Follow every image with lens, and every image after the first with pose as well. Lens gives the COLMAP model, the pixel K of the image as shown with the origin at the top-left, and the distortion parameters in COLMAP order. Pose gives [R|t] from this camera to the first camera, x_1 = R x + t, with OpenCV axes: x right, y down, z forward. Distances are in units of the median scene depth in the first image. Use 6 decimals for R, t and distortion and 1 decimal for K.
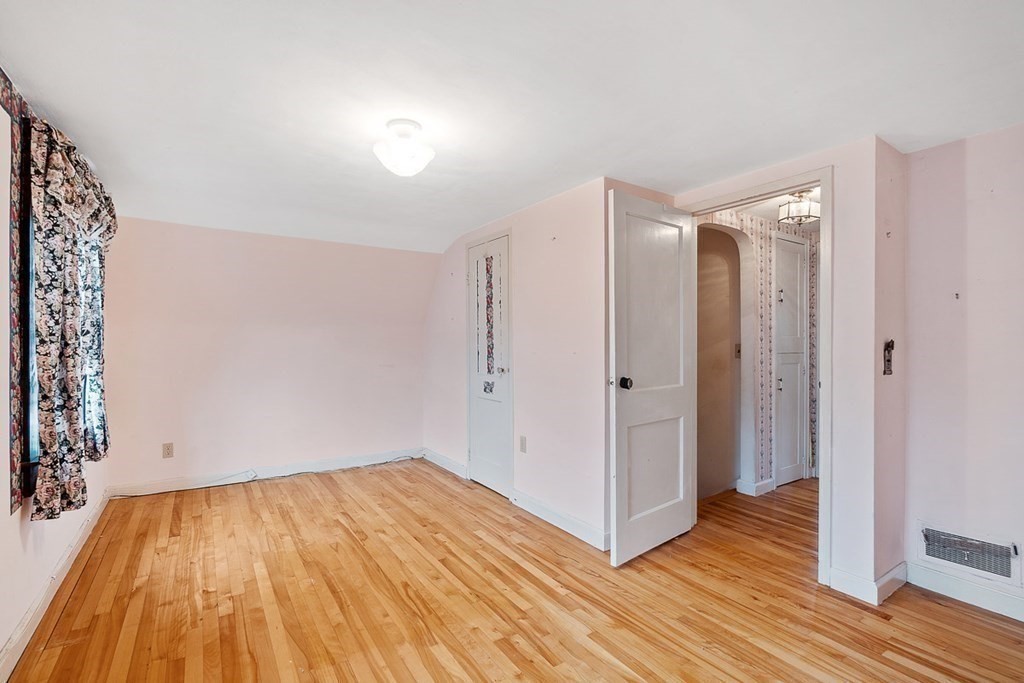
lens RADIAL K [[468.0, 0, 512.0], [0, 468.0, 341.5], [0, 0, 1]] dist [-0.013704, 0.000229]
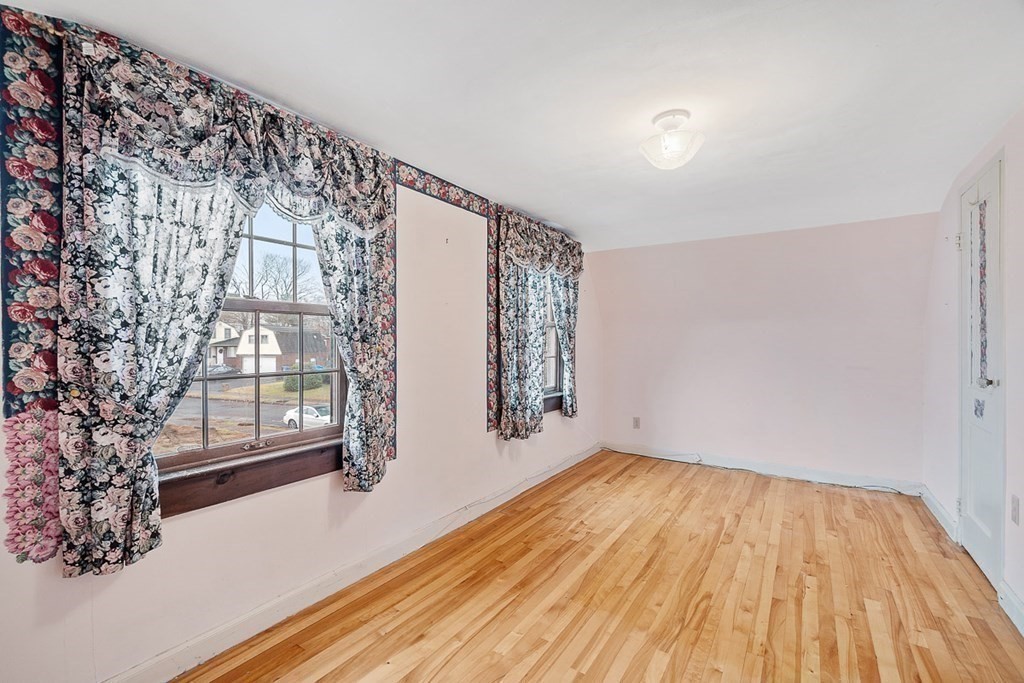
lens RADIAL K [[445.8, 0, 489.5], [0, 445.8, 341.5], [0, 0, 1]] dist [-0.001317, 0.000101]
pose [[0.366910, -0.000709, -0.930256, 0.352584], [0.003926, 0.999992, 0.000787, 0.005251], [0.930248, -0.003941, 0.366910, 0.206890]]
